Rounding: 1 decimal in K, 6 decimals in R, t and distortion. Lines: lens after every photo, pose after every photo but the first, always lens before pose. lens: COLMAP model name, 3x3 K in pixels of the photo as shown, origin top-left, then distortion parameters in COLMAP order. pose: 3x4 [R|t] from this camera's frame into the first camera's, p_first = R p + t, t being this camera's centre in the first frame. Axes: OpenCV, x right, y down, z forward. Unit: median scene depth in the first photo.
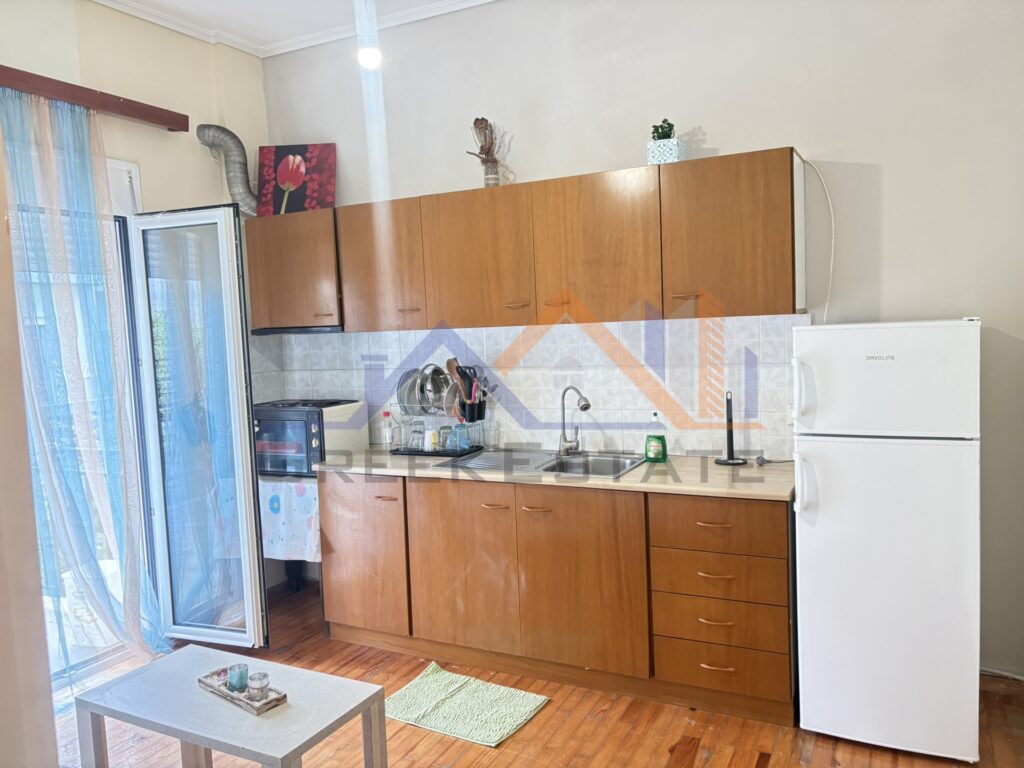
lens RADIAL K [[791.6, 0, 512.0], [0, 791.6, 384.0], [0, 0, 1]] dist [0.058144, -0.006980]
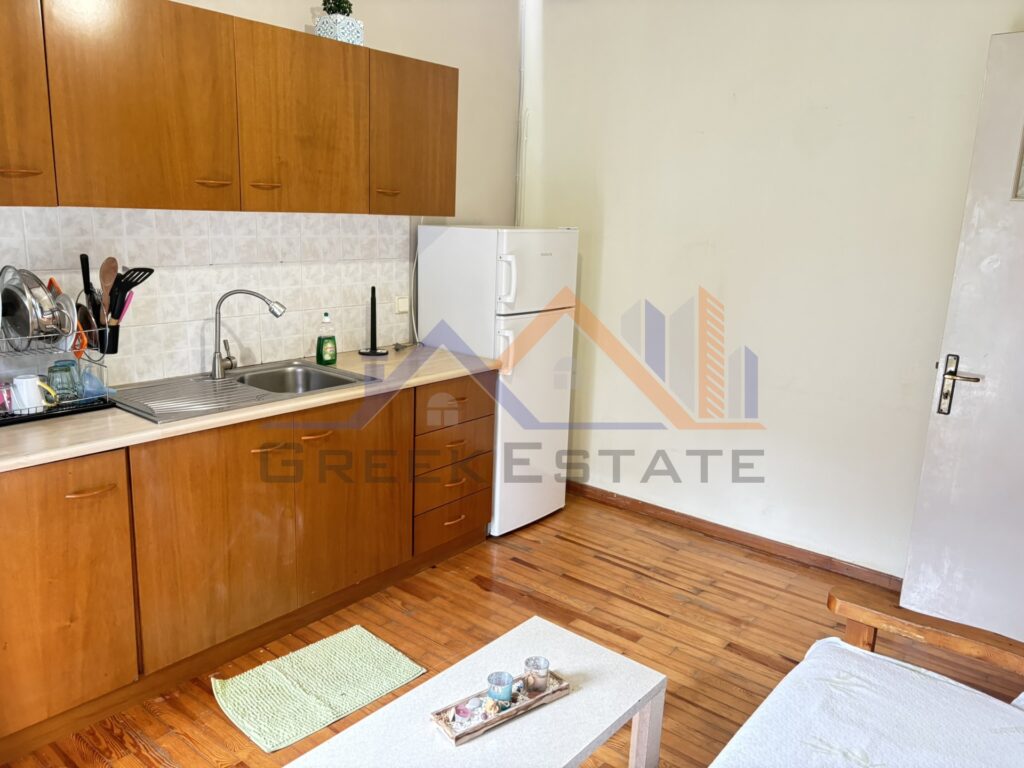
lens RADIAL K [[762.7, 0, 512.0], [0, 762.7, 384.0], [0, 0, 1]] dist [0.001700, -0.013919]
pose [[0.202566, -0.162963, 0.965614, -0.690082], [0.038986, 0.986616, 0.158330, -0.015803], [-0.978492, 0.005573, 0.206208, 0.608973]]
